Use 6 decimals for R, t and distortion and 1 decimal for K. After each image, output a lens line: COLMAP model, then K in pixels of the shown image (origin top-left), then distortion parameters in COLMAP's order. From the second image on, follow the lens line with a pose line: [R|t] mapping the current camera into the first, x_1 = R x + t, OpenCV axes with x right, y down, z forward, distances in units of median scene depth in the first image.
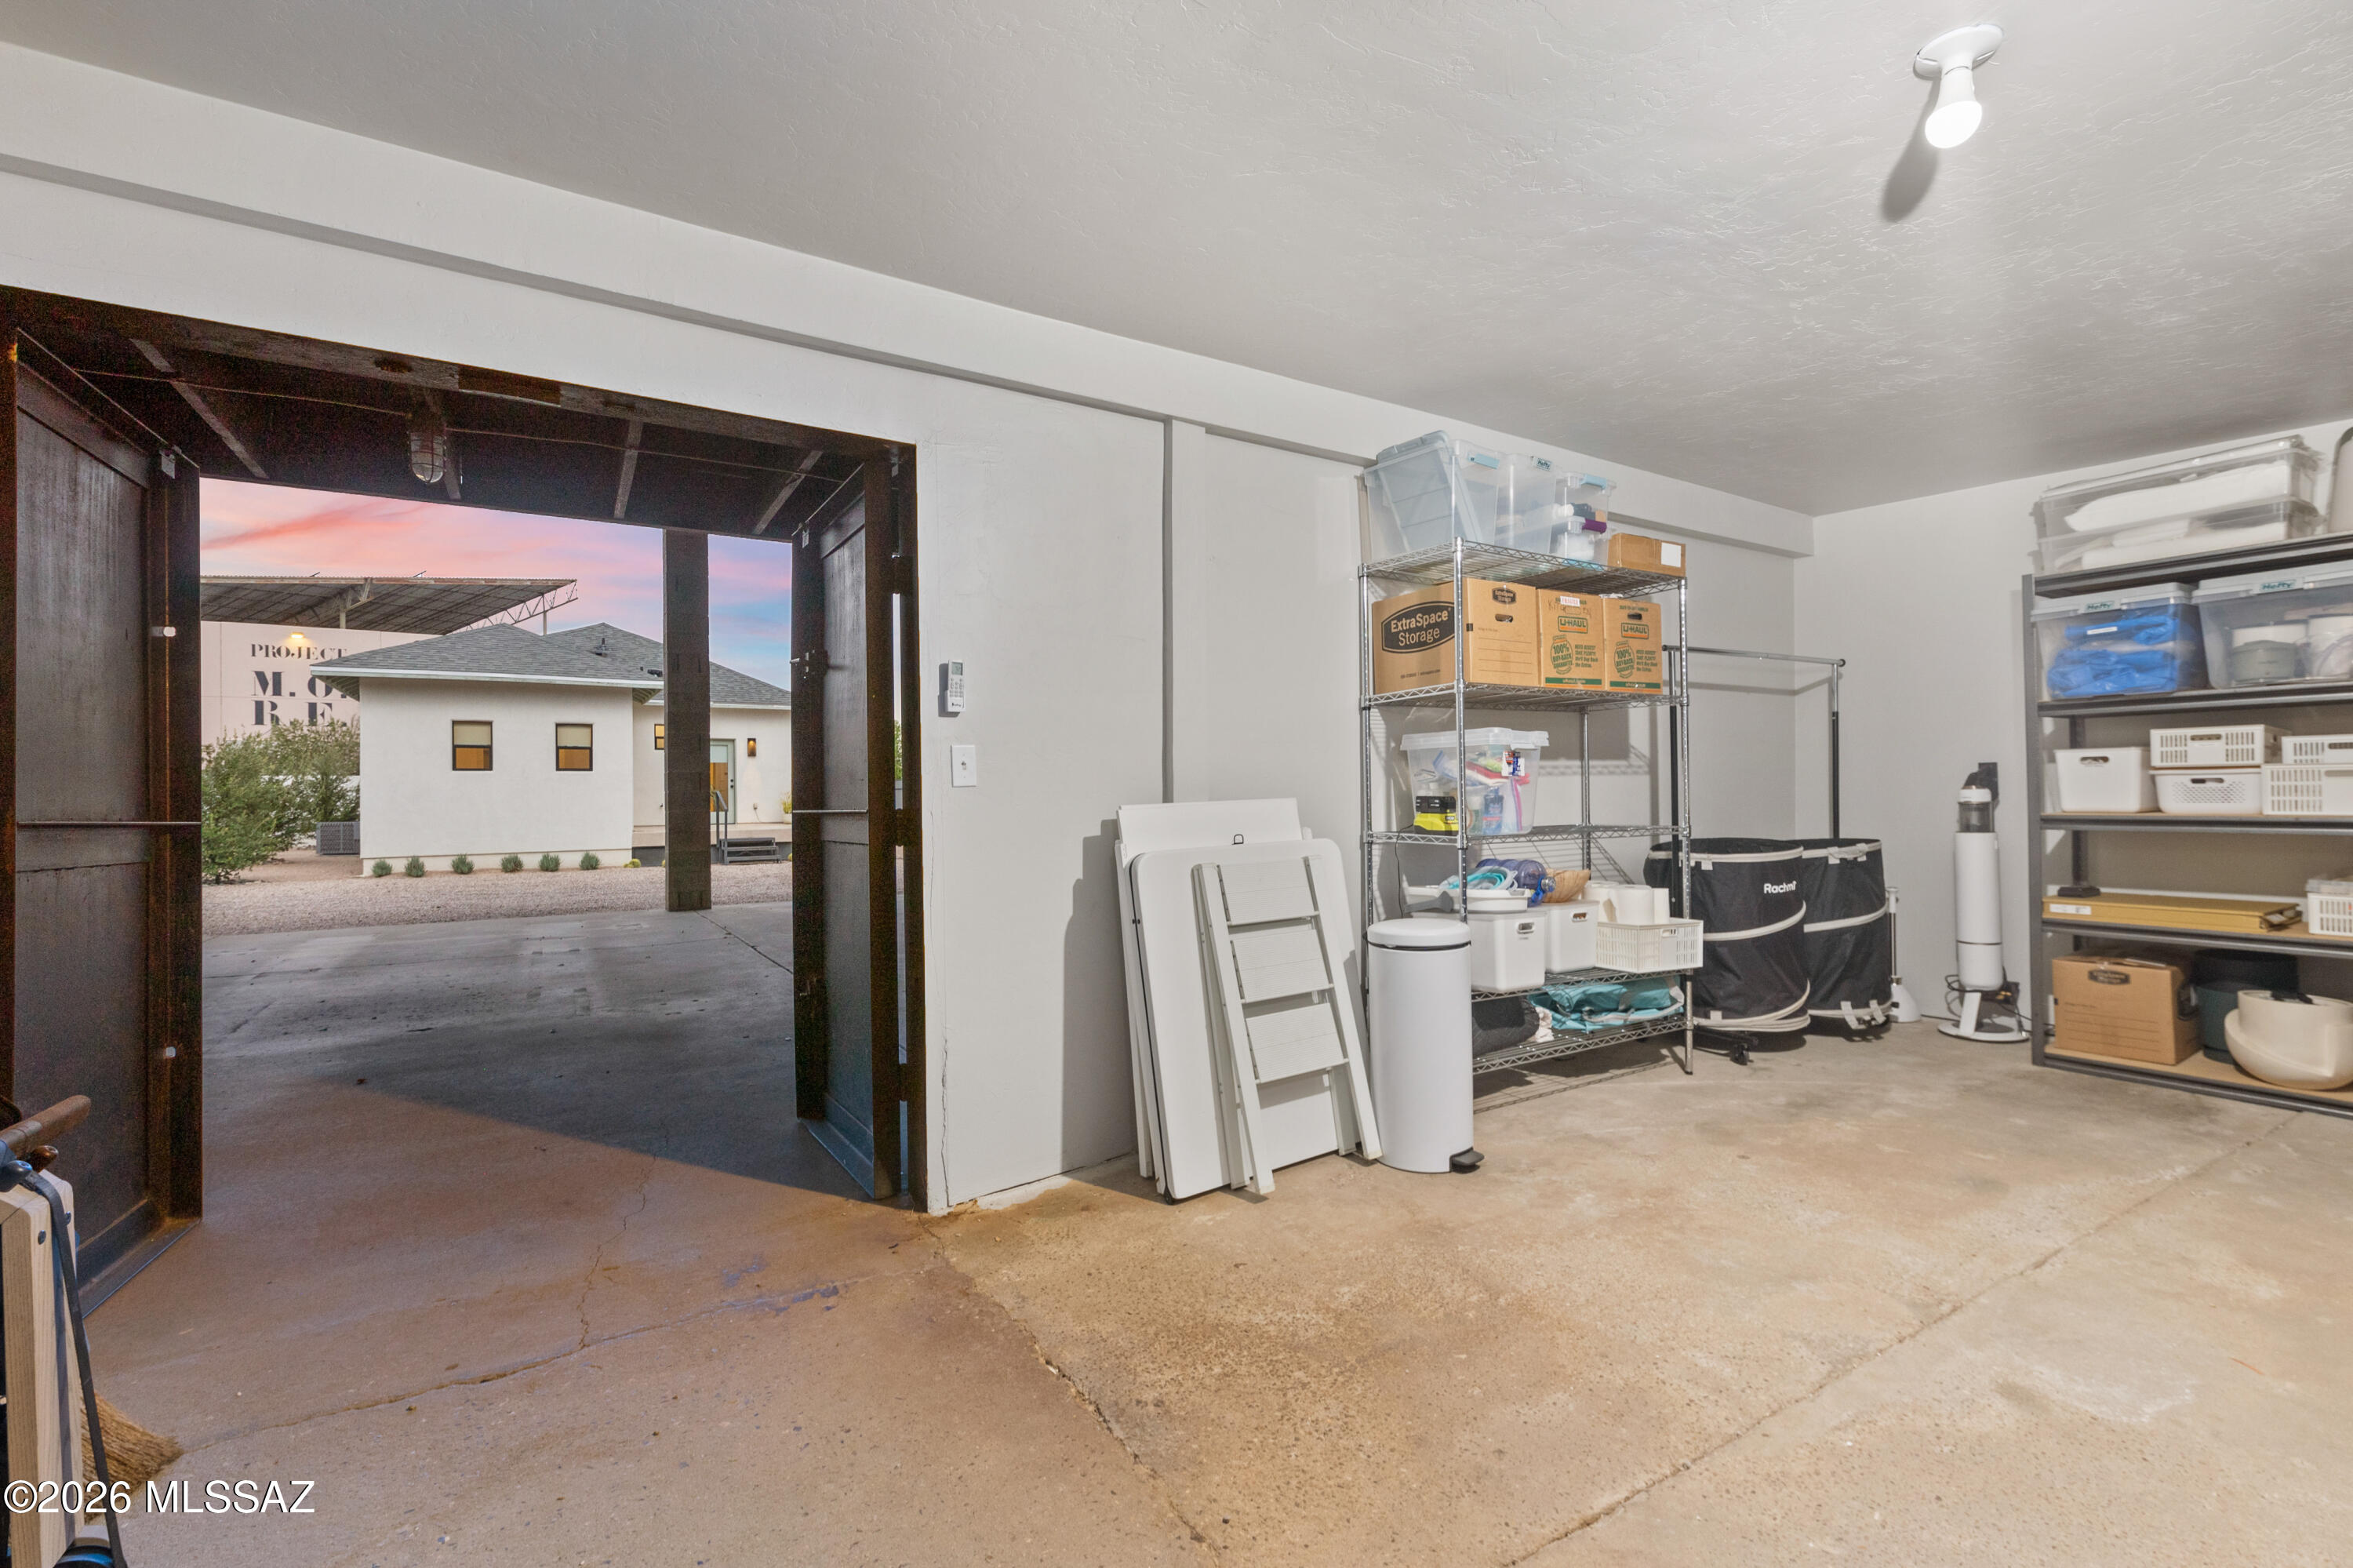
lens RADIAL K [[1005.6, 0, 1176.5], [0, 1005.6, 784.0], [0, 0, 1]] dist [-0.000591, -0.000122]
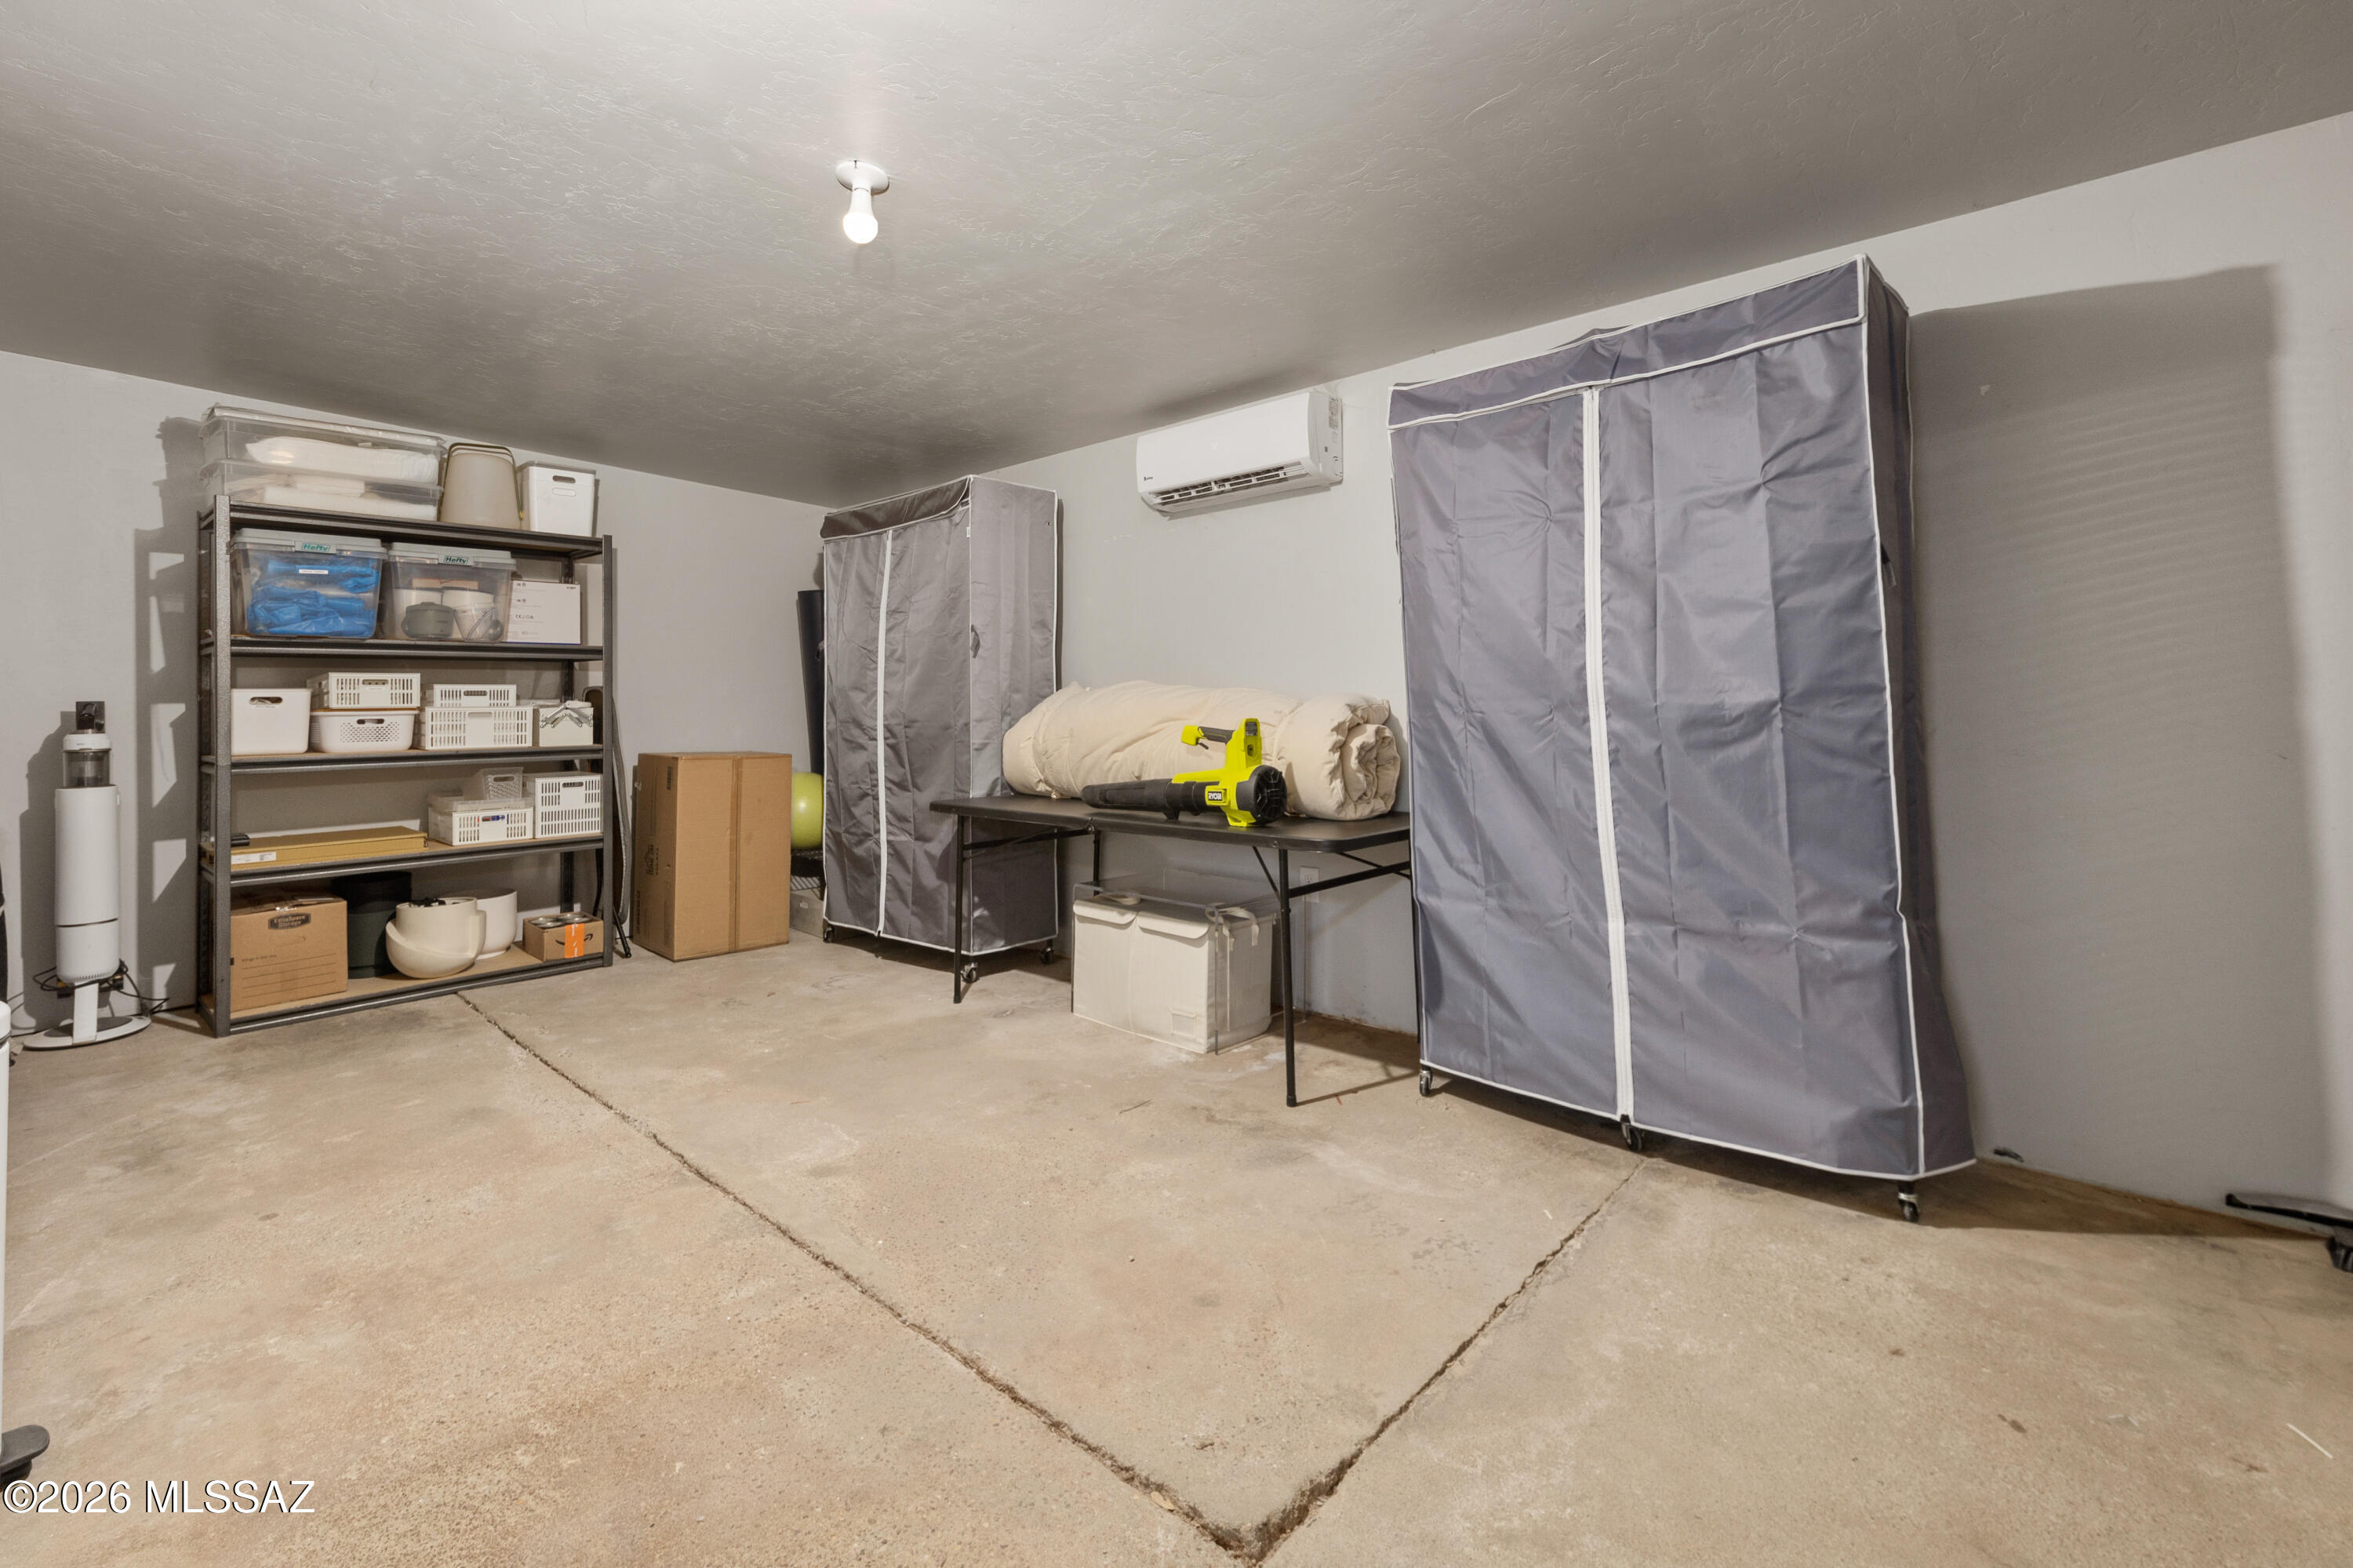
lens RADIAL K [[1047.7, 0, 1181.2], [0, 1047.7, 678.3], [0, 0, 1]] dist [0.001199, 0.000219]
pose [[-0.280875, 0.043497, 0.958758, -0.341544], [0.014862, 0.999050, -0.040972, 0.010175], [-0.959629, 0.002741, -0.281254, 0.488958]]
